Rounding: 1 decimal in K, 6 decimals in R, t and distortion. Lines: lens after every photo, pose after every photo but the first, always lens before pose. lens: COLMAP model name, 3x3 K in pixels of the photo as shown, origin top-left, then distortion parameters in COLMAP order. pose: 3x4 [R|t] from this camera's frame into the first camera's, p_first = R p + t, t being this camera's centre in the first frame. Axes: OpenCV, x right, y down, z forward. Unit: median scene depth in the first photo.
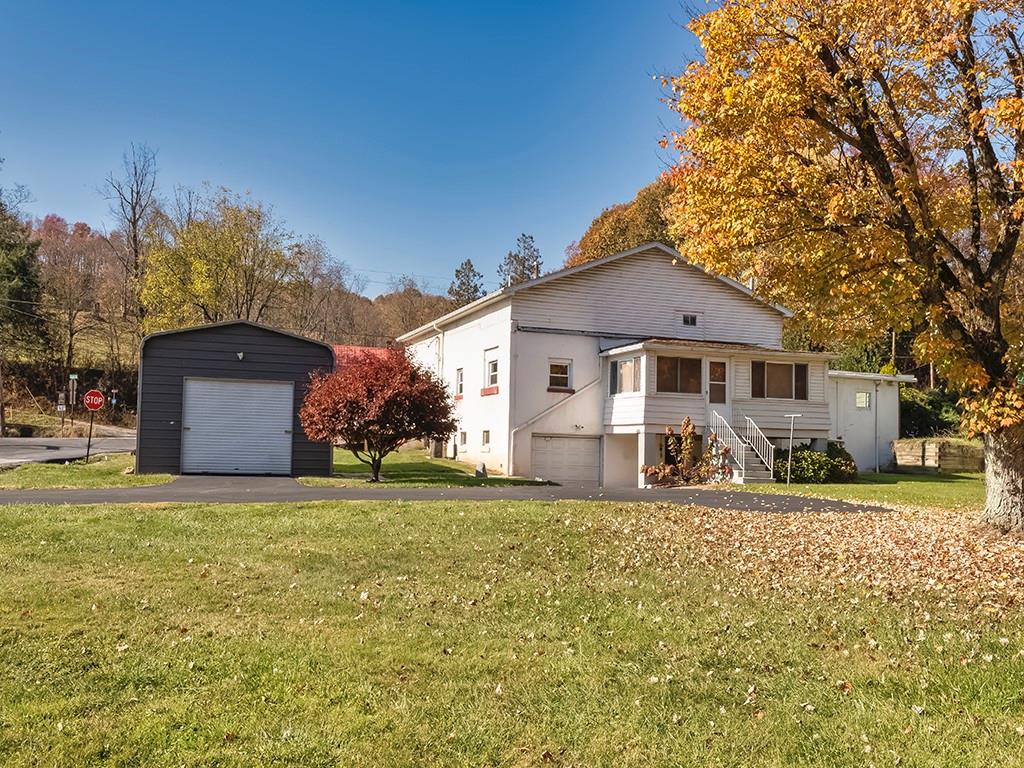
lens RADIAL K [[976.5, 0, 511.4], [0, 976.5, 383.6], [0, 0, 1]] dist [0.013742, 0.000000]
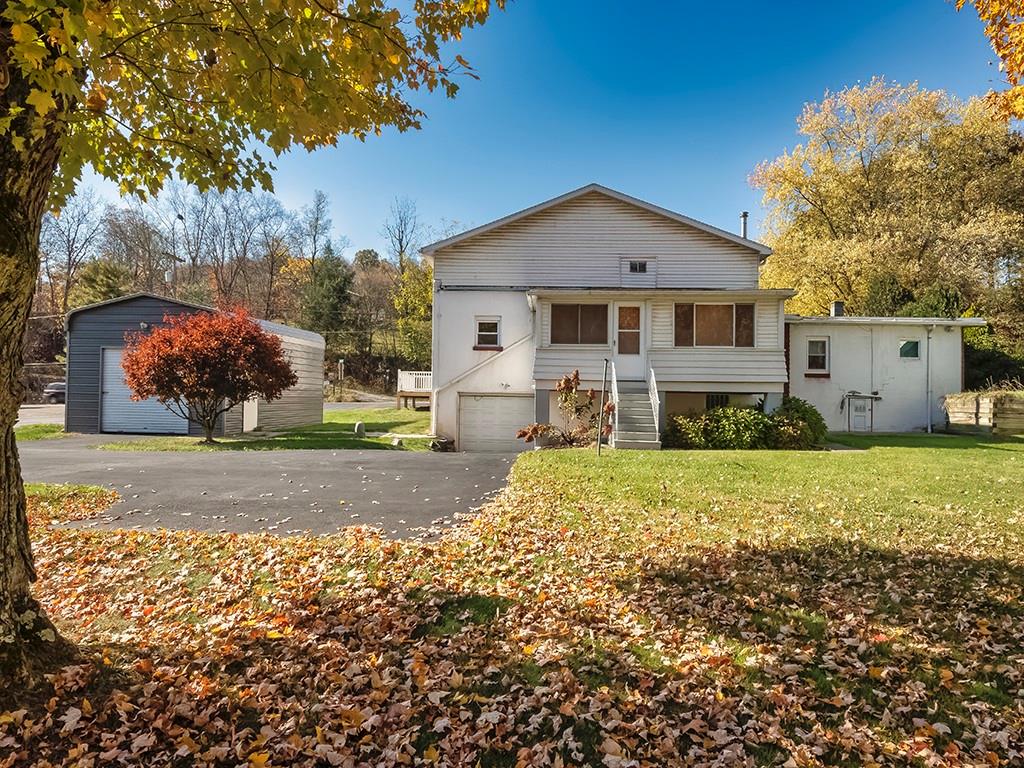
lens RADIAL K [[667.1, 0, 512.7], [0, 667.1, 385.0], [0, 0, 1]] dist [-0.002865, -0.001151]
pose [[0.917009, -0.021952, -0.398262, 0.338783], [0.033106, 0.999228, 0.021150, 0.030265], [0.397490, -0.032580, 0.917028, 0.394626]]
